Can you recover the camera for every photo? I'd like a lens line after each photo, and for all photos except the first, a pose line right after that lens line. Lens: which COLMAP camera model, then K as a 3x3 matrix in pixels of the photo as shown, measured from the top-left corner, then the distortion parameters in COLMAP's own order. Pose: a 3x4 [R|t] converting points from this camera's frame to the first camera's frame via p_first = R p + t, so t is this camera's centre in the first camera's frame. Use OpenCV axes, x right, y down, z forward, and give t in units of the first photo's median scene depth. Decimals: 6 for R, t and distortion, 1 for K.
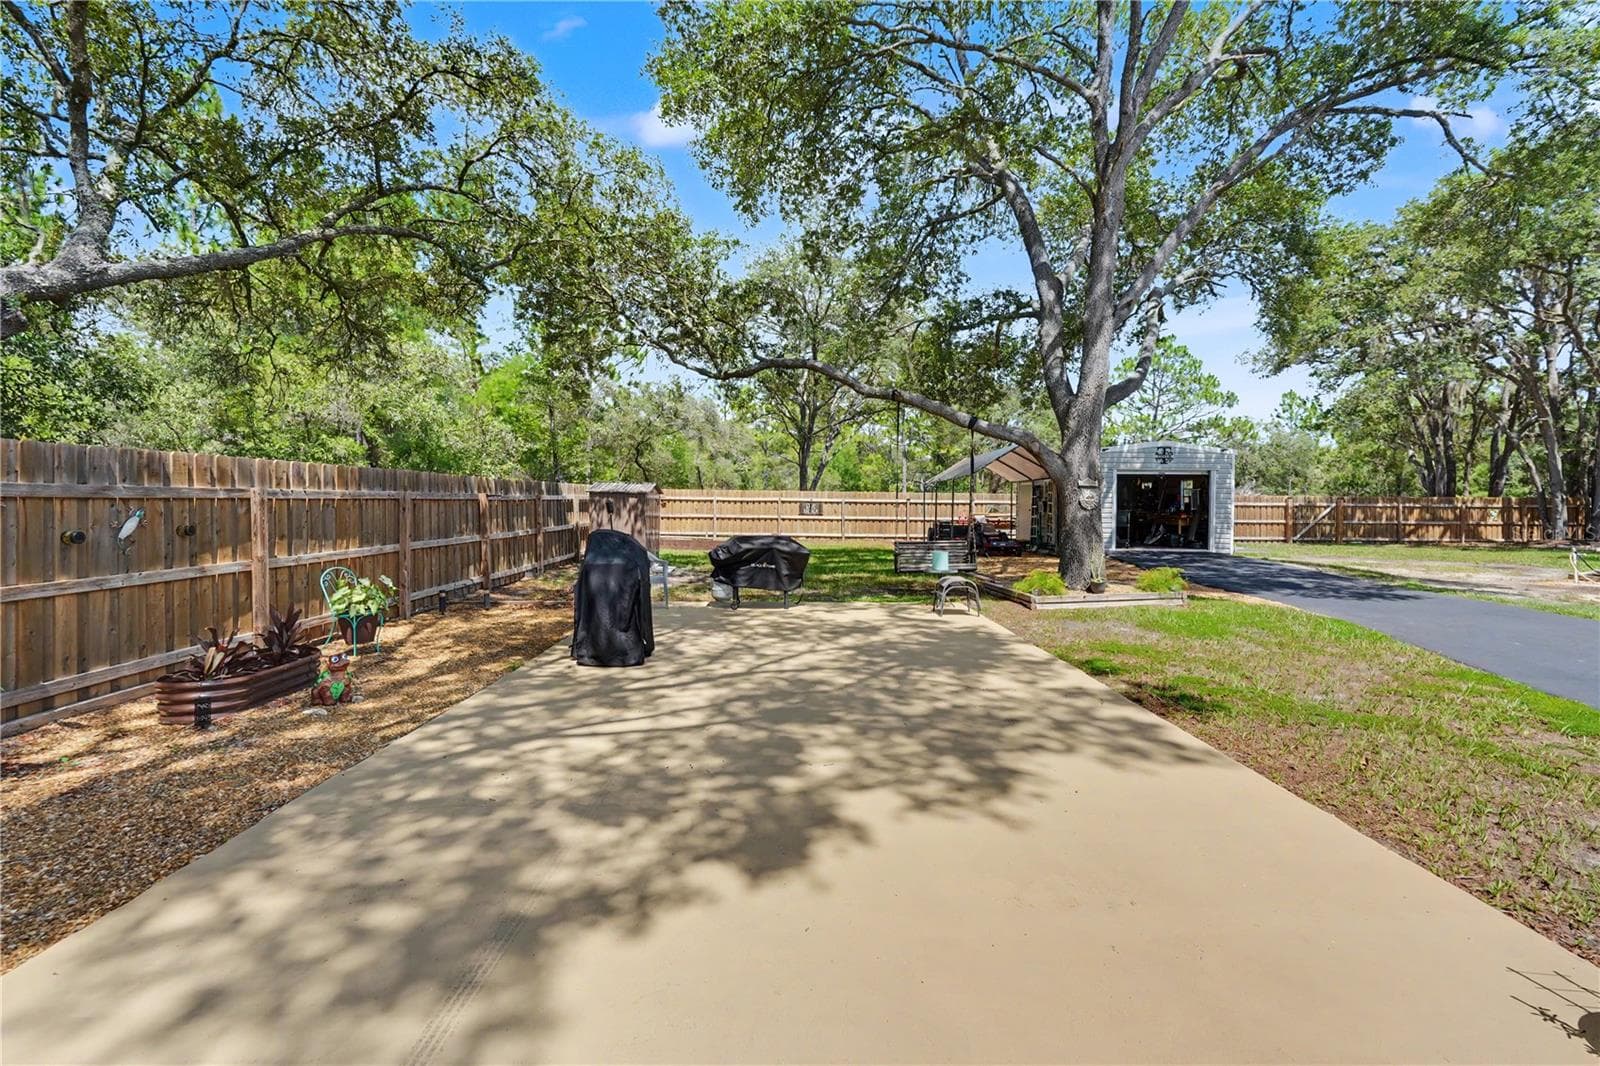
lens RADIAL K [[700.8, 0, 802.4], [0, 700.8, 525.9], [0, 0, 1]] dist [-0.001512, -0.000055]
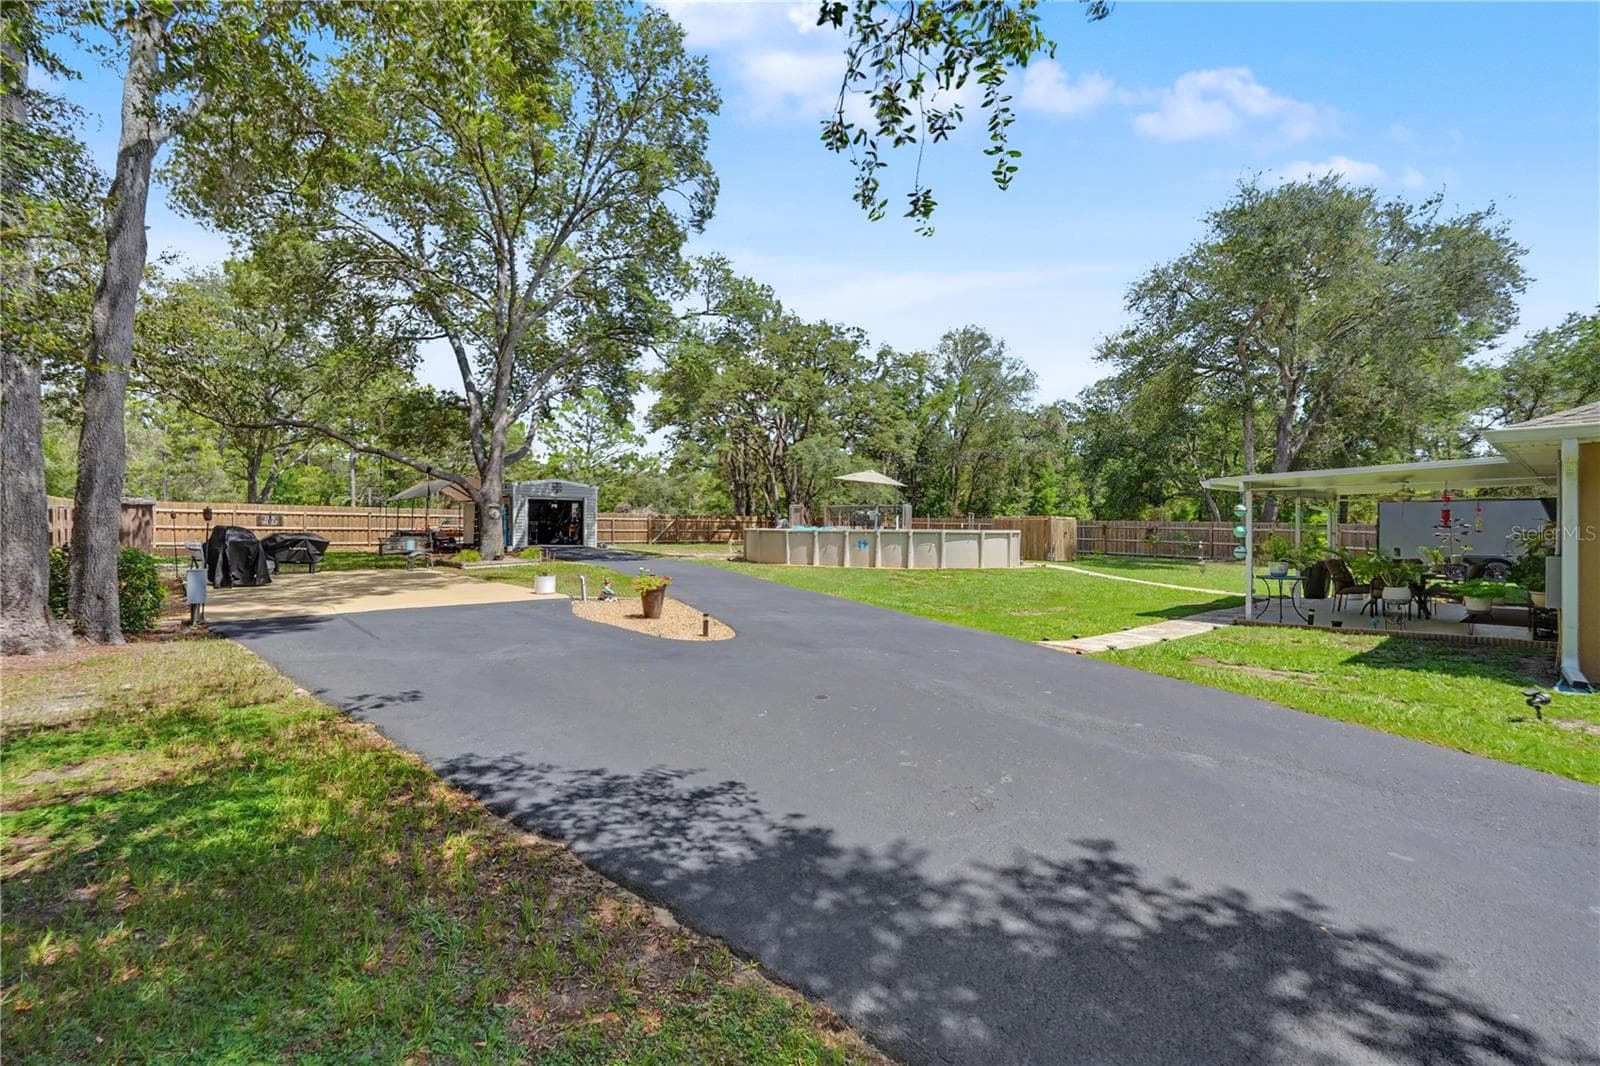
lens RADIAL K [[700.8, 0, 799.1], [0, 700.8, 533.5], [0, 0, 1]] dist [-0.001512, -0.000055]
pose [[0.748466, -0.006884, 0.663137, -0.120473], [0.015142, 0.999863, -0.006711, 0.020949], [-0.663000, 0.015064, 0.748468, -0.495801]]
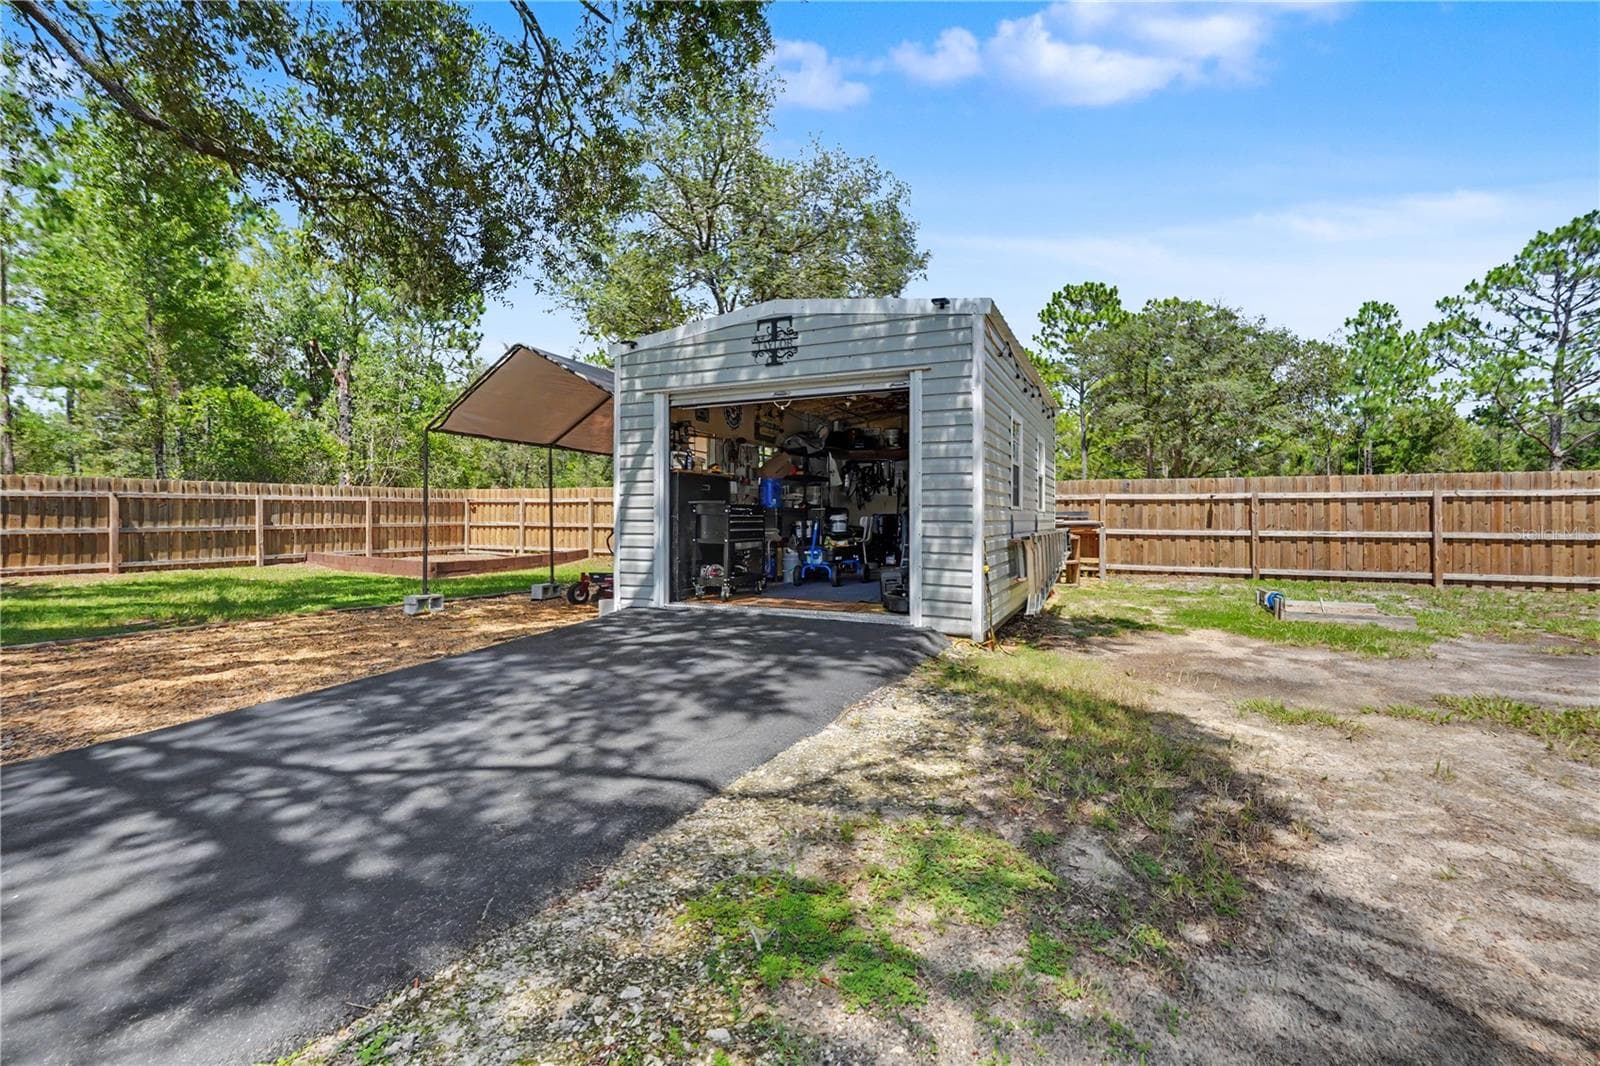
lens RADIAL K [[700.8, 0, 795.8], [0, 700.8, 530.4], [0, 0, 1]] dist [-0.001512, -0.000055]
pose [[0.895515, 0.003069, -0.445021, 0.570876], [-0.009451, 0.999882, -0.012123, -0.000890], [0.444931, 0.015062, 0.895438, 0.575407]]
